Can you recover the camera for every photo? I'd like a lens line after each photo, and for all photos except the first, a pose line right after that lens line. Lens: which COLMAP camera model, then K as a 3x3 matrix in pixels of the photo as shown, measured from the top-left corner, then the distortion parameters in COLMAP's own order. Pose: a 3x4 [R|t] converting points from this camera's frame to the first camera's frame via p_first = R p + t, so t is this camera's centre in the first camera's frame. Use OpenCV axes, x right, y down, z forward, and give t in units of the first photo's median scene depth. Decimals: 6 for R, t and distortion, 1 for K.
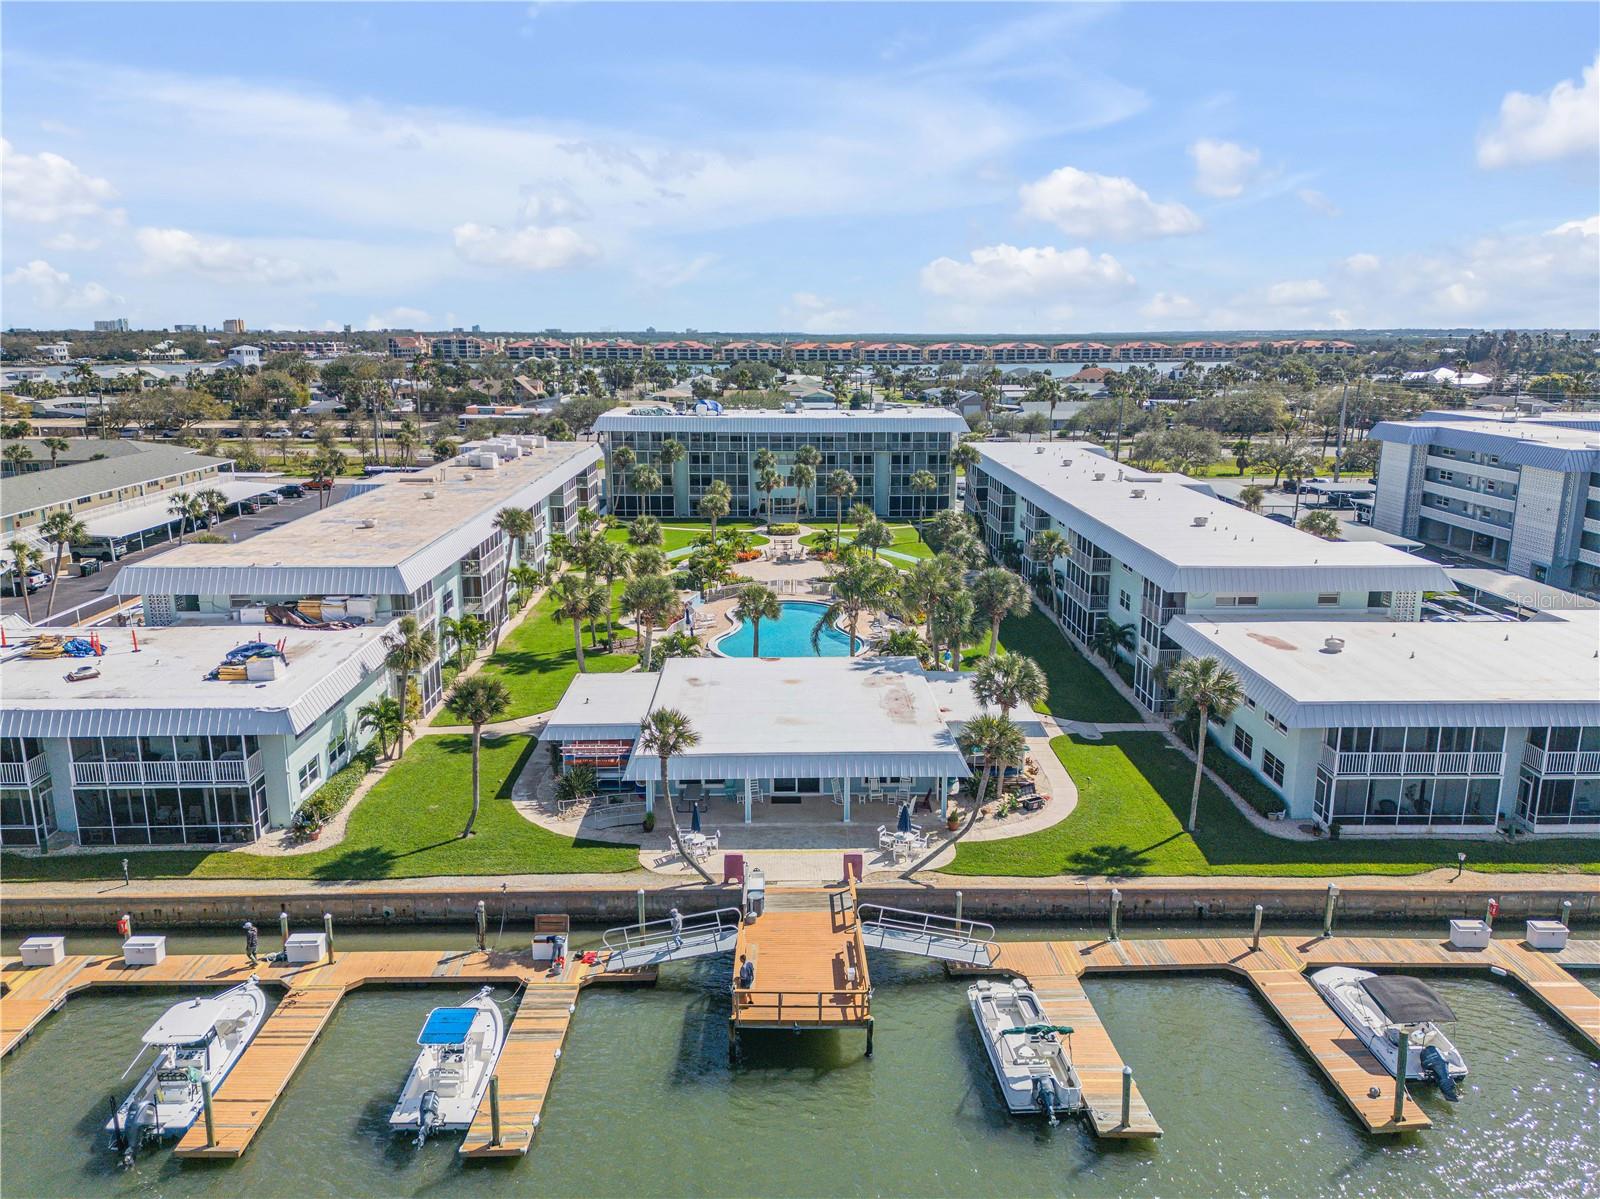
lens RADIAL K [[1178.6, 0, 796.7], [0, 1178.6, 605.3], [0, 0, 1]] dist [0.085364, -0.102685]
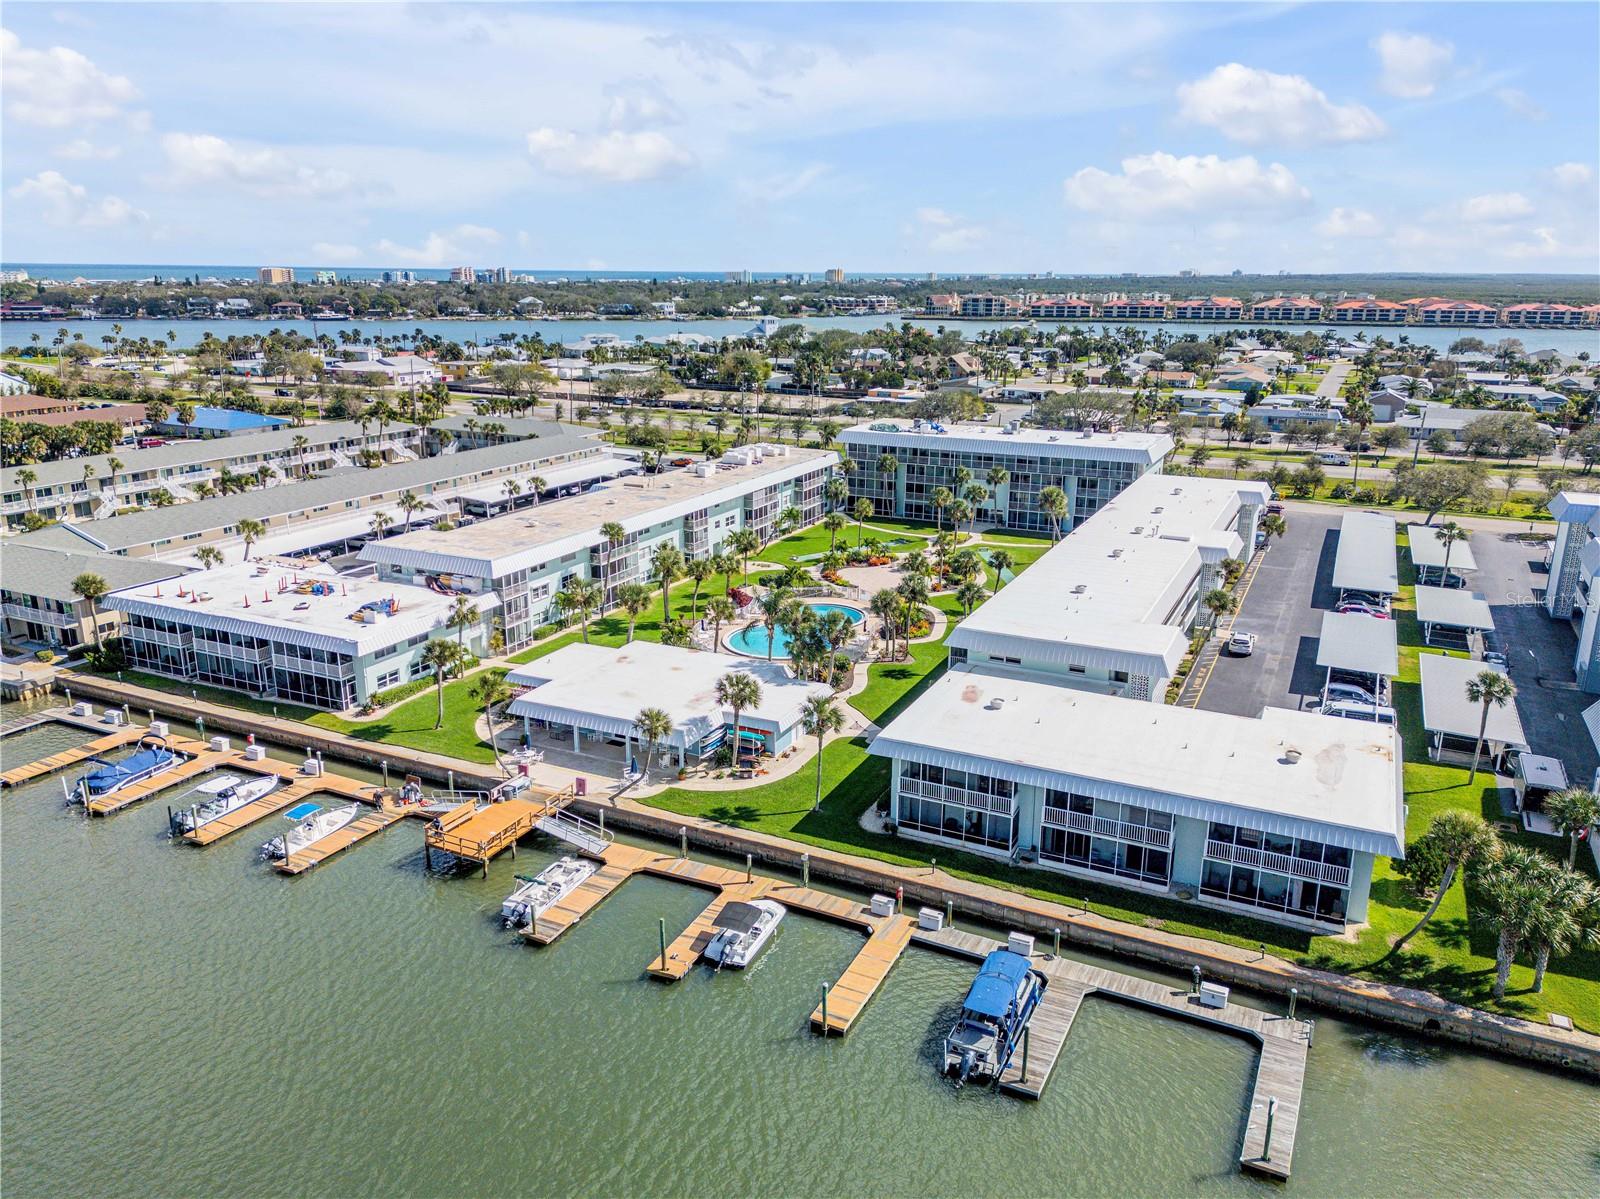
lens RADIAL K [[1178.6, 0, 796.7], [0, 1178.6, 605.3], [0, 0, 1]] dist [0.085364, -0.102685]
pose [[0.885474, 0.128691, -0.446515, 0.931052], [-0.106373, 0.991507, 0.074819, -0.168522], [0.452351, -0.018754, 0.891643, -0.303993]]
